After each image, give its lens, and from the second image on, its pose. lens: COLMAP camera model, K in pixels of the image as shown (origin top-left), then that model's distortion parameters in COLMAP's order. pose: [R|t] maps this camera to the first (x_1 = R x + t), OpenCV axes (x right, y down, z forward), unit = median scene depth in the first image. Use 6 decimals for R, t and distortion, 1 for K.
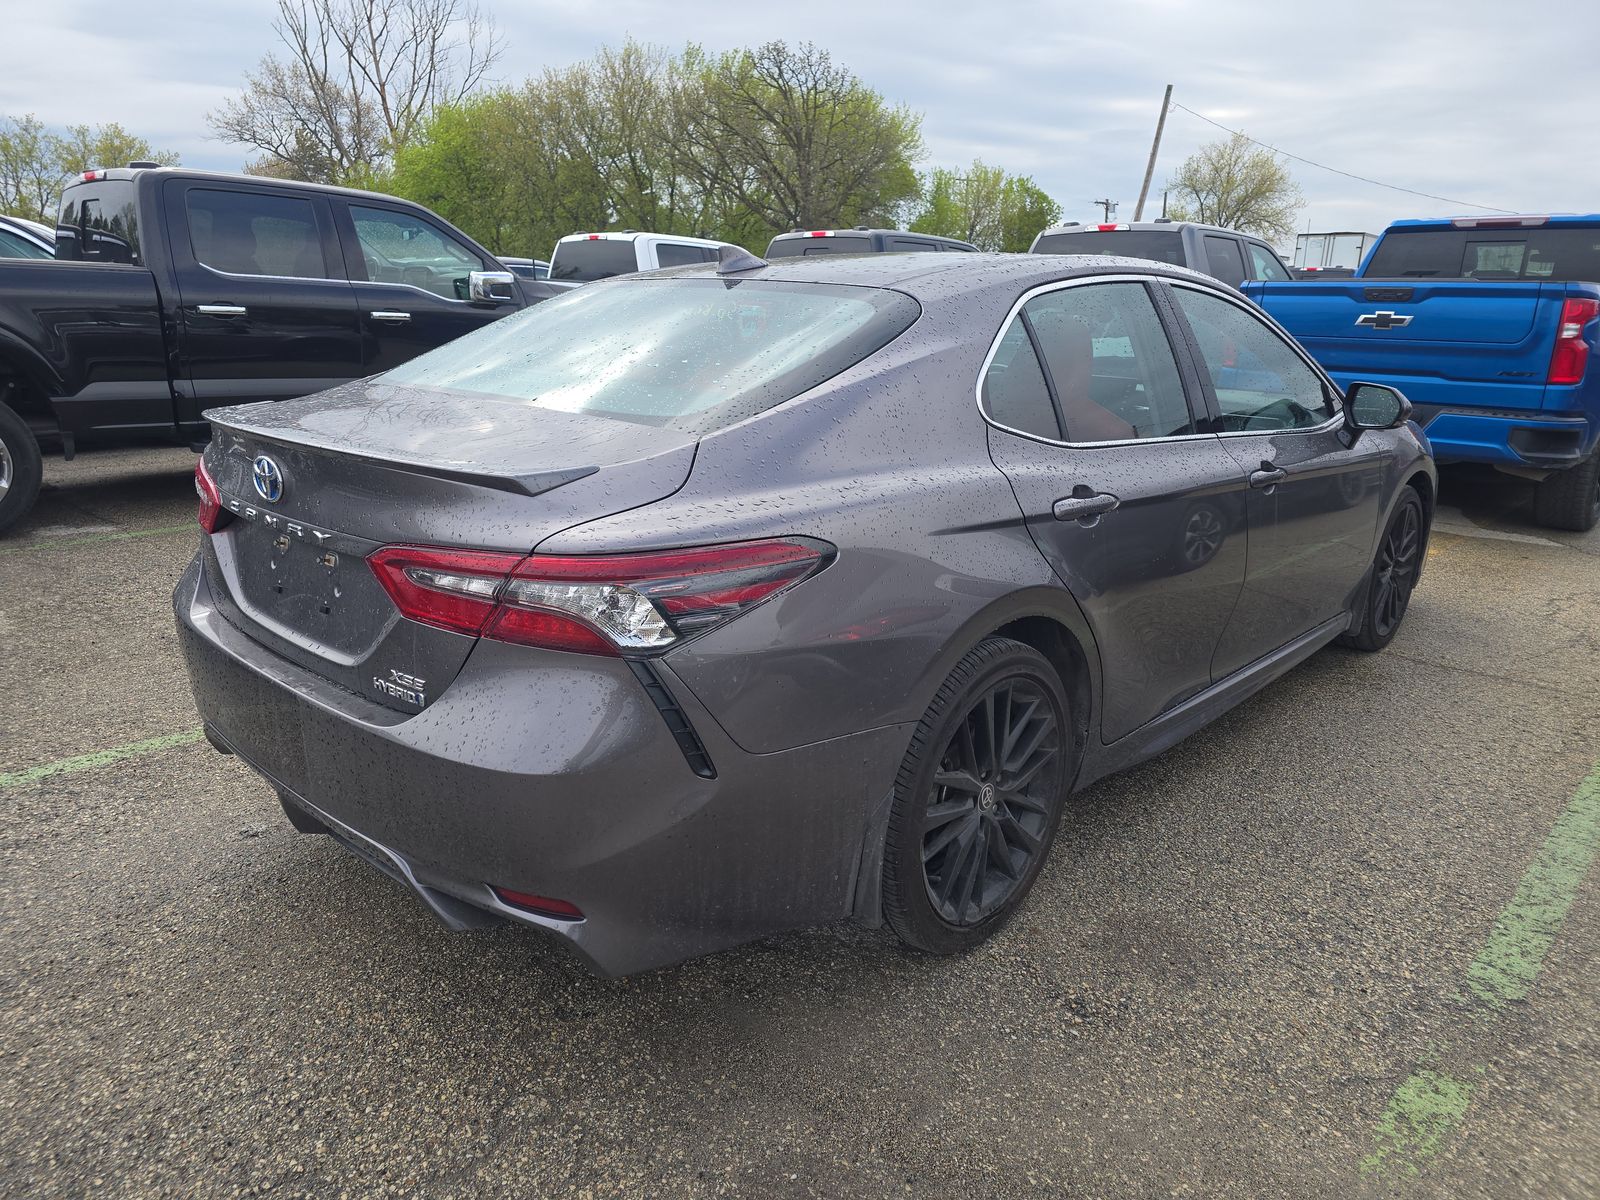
lens RADIAL K [[1065.2, 0, 779.8], [0, 1065.2, 598.8], [0, 0, 1]] dist [0.051438, -0.040508]
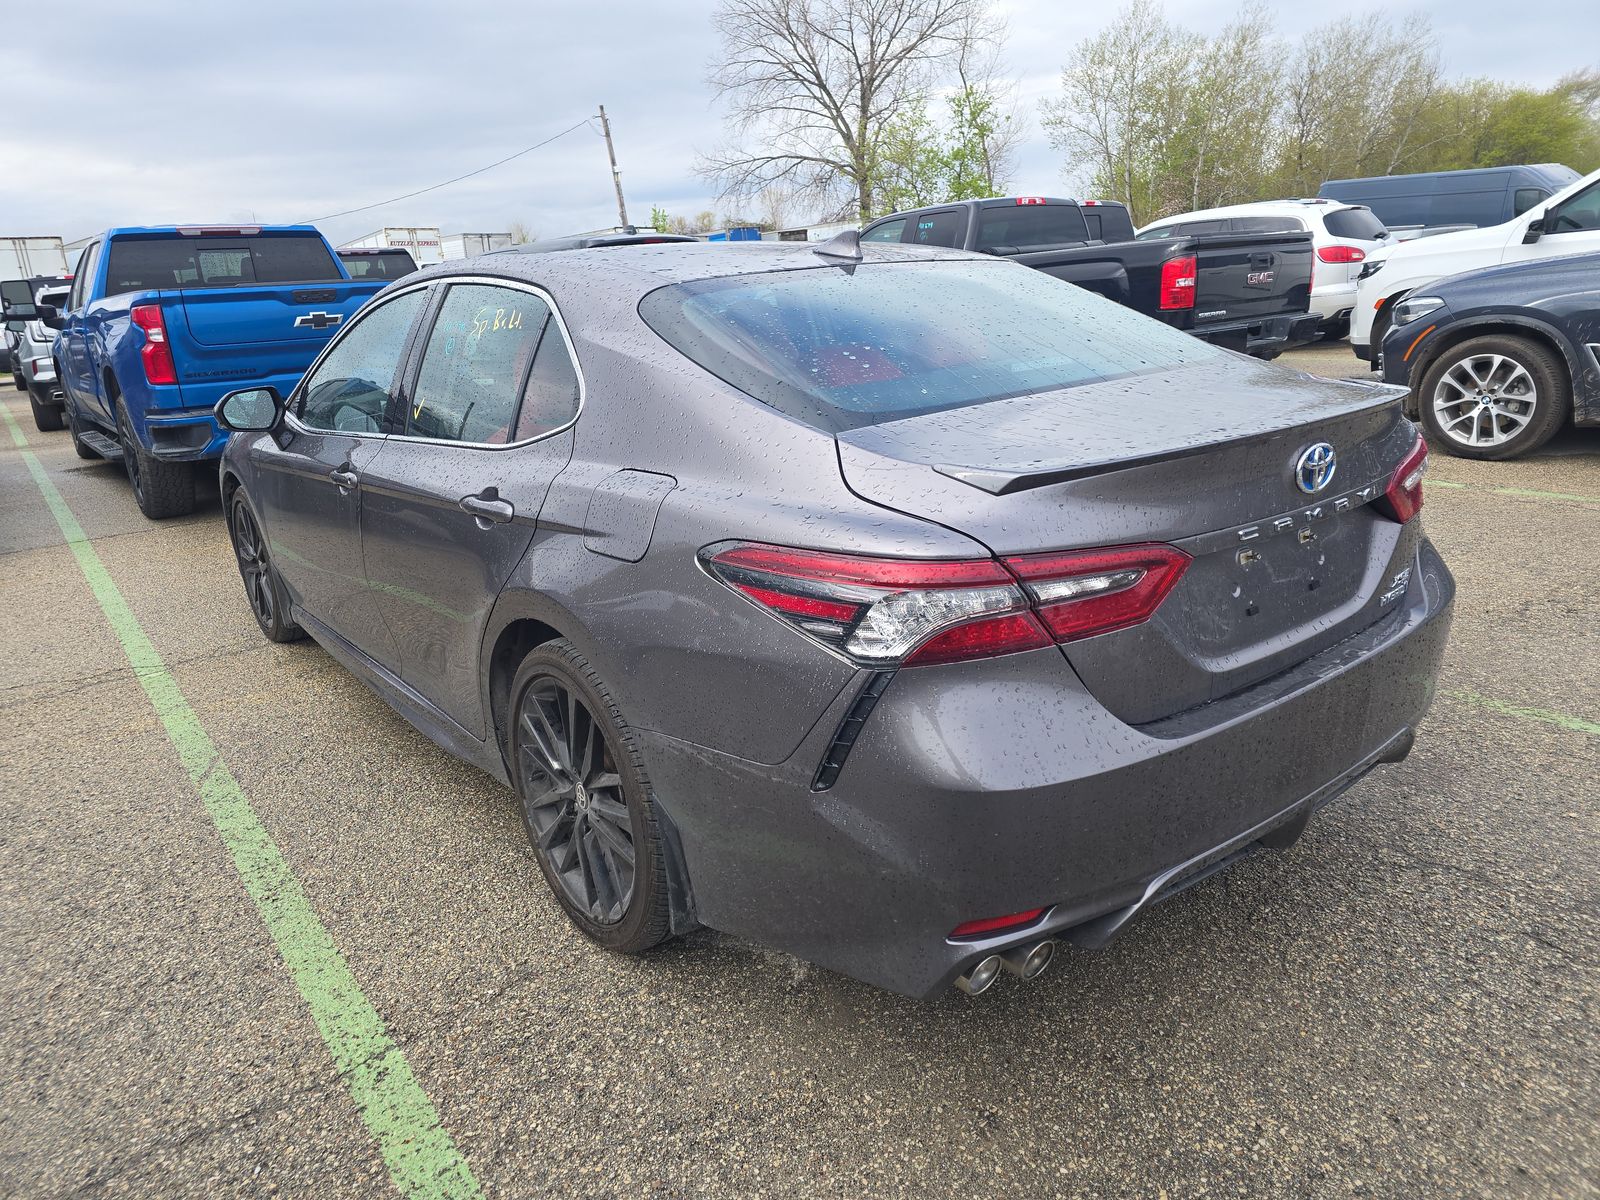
lens RADIAL K [[1065.2, 0, 779.8], [0, 1065.2, 598.8], [0, 0, 1]] dist [0.051438, -0.040508]
pose [[0.157402, -0.311599, 0.937086, -0.447889], [0.326451, 0.911986, 0.248419, -0.121148], [-0.932016, 0.266811, 0.245270, 0.384689]]
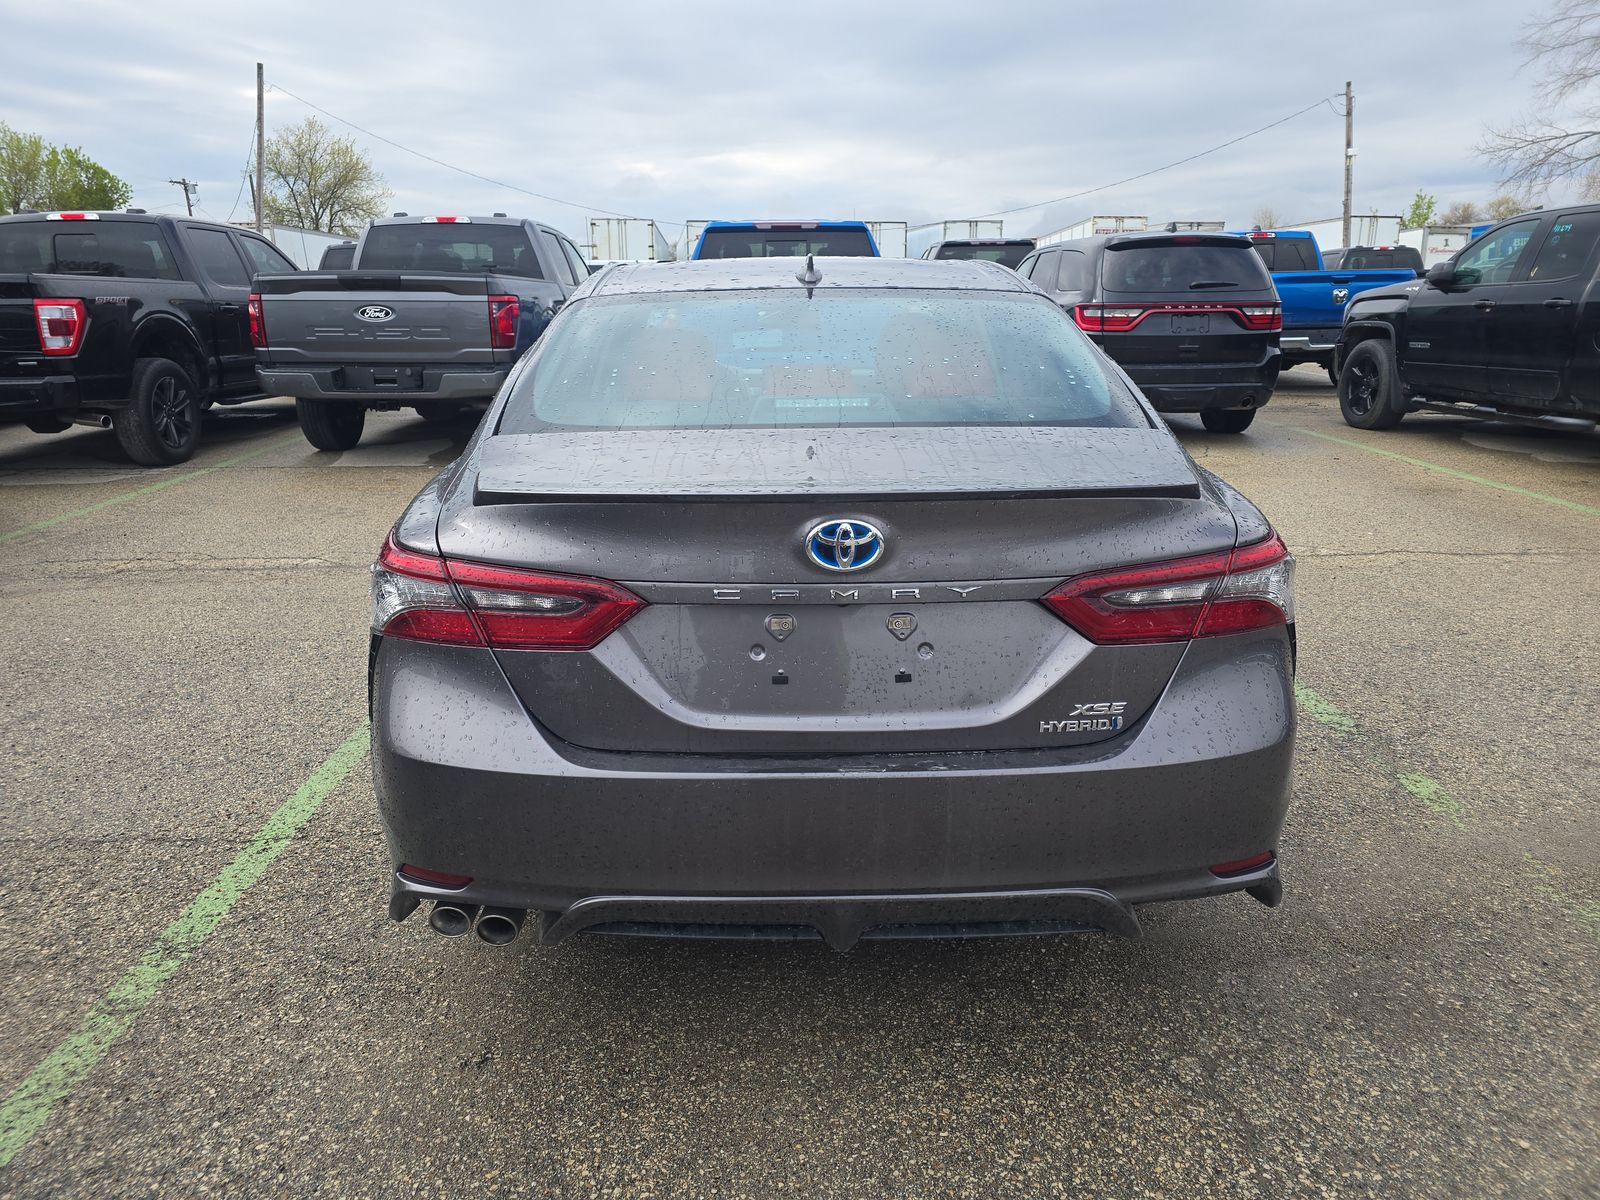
lens RADIAL K [[1065.2, 0, 779.8], [0, 1065.2, 598.8], [0, 0, 1]] dist [0.051438, -0.040508]
pose [[0.713666, -0.218453, 0.665551, -0.332390], [0.210946, 0.973046, 0.093185, -0.049131], [-0.667969, 0.073892, 0.740512, 0.129362]]
